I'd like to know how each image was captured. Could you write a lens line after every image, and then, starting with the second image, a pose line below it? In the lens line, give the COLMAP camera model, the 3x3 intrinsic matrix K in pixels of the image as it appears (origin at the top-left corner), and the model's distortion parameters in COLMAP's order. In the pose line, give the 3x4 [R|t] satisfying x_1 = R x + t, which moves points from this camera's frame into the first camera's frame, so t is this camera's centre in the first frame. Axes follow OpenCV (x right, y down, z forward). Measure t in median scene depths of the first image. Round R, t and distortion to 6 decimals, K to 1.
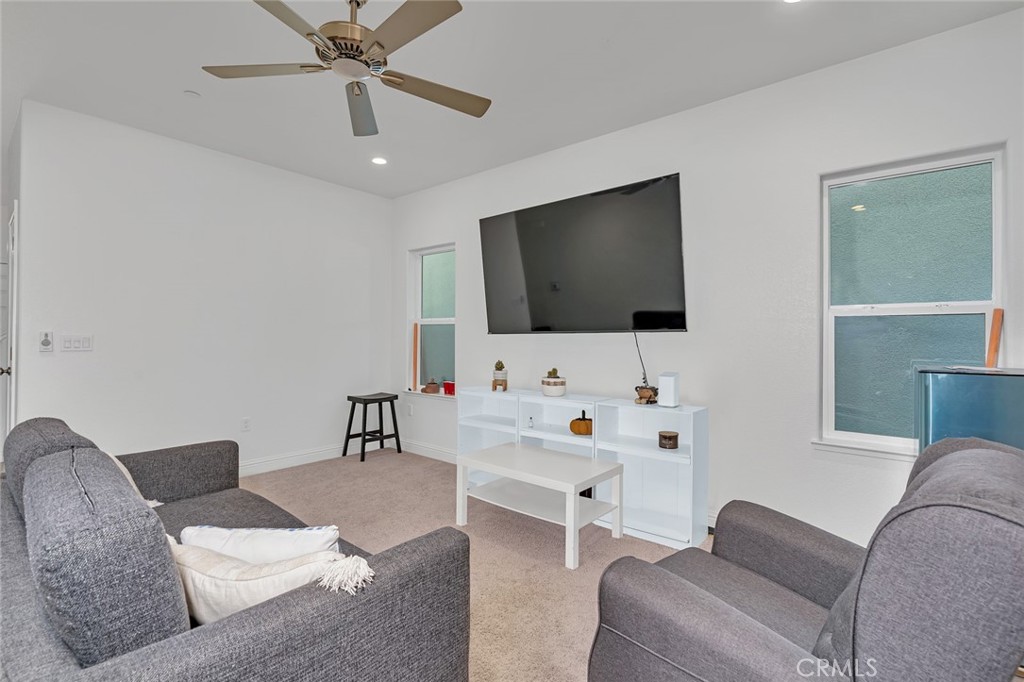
lens RADIAL K [[466.7, 0, 514.0], [0, 466.7, 328.8], [0, 0, 1]] dist [-0.002672, 0.000045]
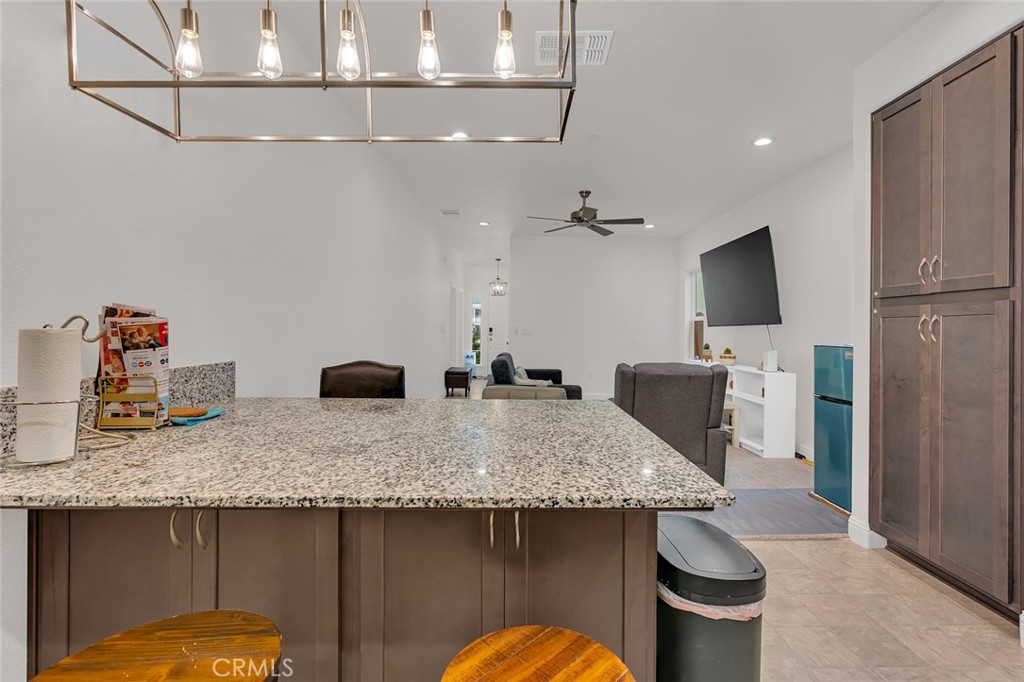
lens RADIAL K [[466.7, 0, 514.0], [0, 466.7, 328.8], [0, 0, 1]] dist [-0.002672, 0.000045]
pose [[0.646817, -0.006396, -0.762618, 0.812658], [0.011207, 0.999937, 0.001119, 0.009780], [0.762562, -0.009270, 0.646848, -0.576760]]
